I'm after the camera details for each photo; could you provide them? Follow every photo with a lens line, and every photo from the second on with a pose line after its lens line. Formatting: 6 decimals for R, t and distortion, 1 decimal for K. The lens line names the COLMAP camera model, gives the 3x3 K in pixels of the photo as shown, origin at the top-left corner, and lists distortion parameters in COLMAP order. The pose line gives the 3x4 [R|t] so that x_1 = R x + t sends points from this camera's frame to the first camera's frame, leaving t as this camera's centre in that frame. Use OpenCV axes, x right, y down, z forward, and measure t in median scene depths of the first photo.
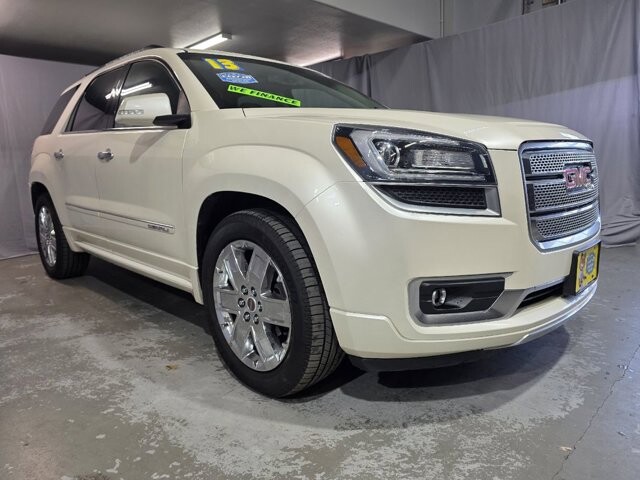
lens RADIAL K [[426.7, 0, 320.7], [0, 426.7, 234.5], [0, 0, 1]] dist [0.050642, -0.048110]
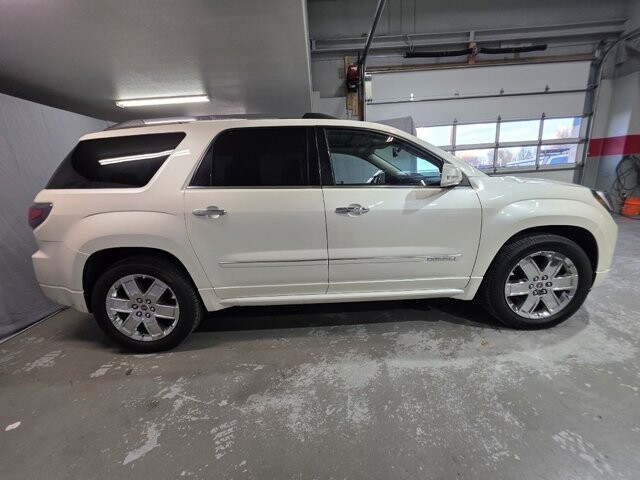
lens RADIAL K [[255.3, 0, 318.8], [0, 255.3, 241.5], [0, 0, 1]] dist [-0.002179, 0.001569]
pose [[0.705192, -0.166391, 0.689216, -1.566754], [0.147713, 0.985221, 0.086715, -0.258315], [-0.693459, 0.040655, 0.719348, 0.866443]]
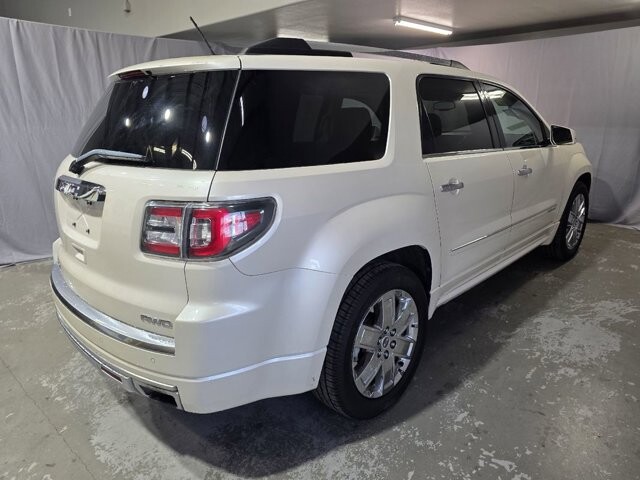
lens RADIAL K [[426.7, 0, 324.1], [0, 426.7, 235.6], [0, 0, 1]] dist [0.050642, -0.048110]
pose [[0.073341, 0.311874, -0.947289, 1.475132], [-0.130194, 0.944712, 0.300946, -0.585743], [0.988772, 0.101260, 0.109891, 1.321263]]
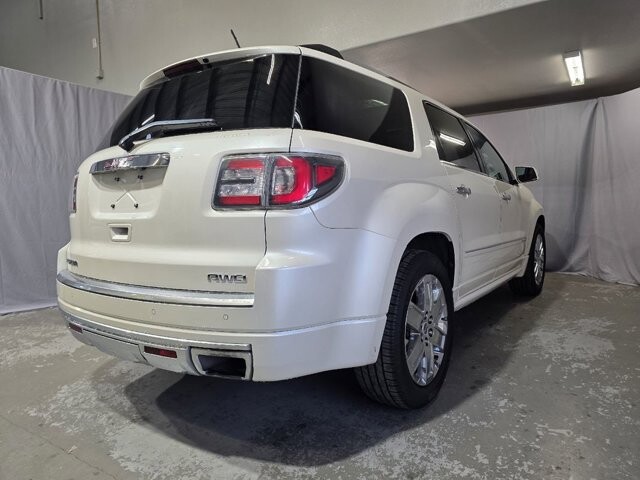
lens RADIAL K [[426.7, 0, 328.3], [0, 426.7, 239.6], [0, 0, 1]] dist [0.050642, -0.048110]
pose [[0.229359, 0.109575, -0.967155, 1.524580], [-0.138693, 0.987183, 0.078954, -0.269822], [0.963410, 0.116028, 0.241616, 1.067688]]
